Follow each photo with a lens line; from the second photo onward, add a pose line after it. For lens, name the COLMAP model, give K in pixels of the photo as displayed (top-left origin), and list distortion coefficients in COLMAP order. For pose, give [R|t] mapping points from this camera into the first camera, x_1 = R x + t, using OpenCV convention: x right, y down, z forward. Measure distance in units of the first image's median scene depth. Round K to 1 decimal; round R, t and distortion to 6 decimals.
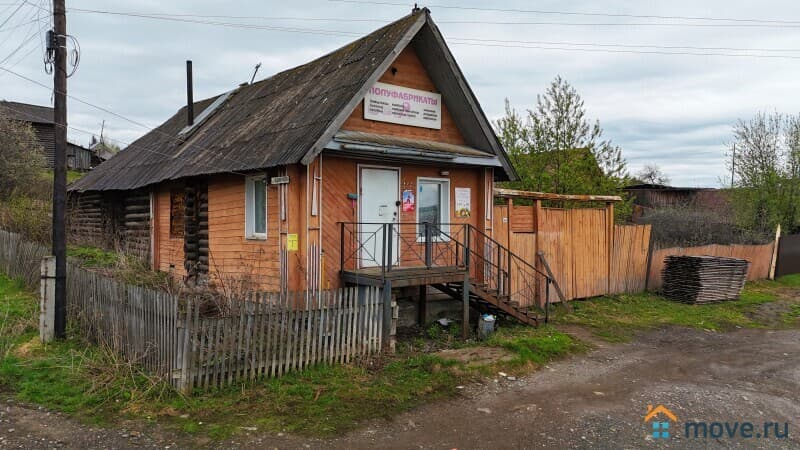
lens RADIAL K [[581.3, 0, 400.1], [0, 581.3, 227.0], [0, 0, 1]] dist [0.058262, -0.051792]
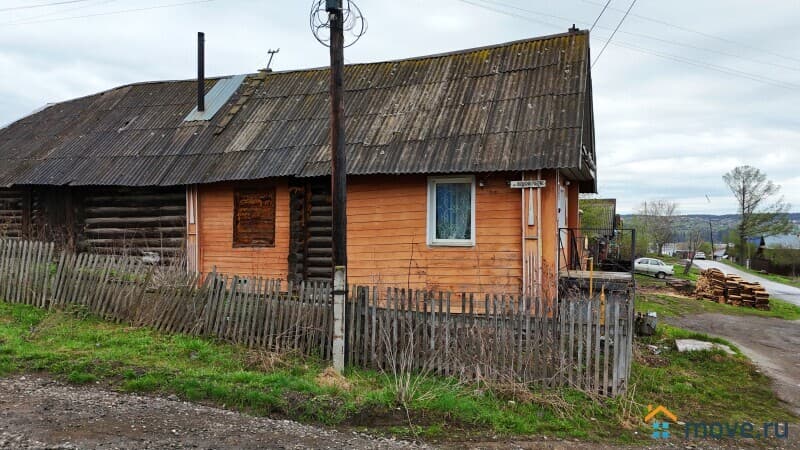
lens RADIAL K [[581.3, 0, 400.1], [0, 581.3, 227.0], [0, 0, 1]] dist [0.058262, -0.051792]
pose [[0.872839, 0.002844, 0.488000, -0.732959], [0.004542, 0.999892, -0.013953, 0.003415], [-0.487988, 0.014395, 0.872732, 0.210505]]
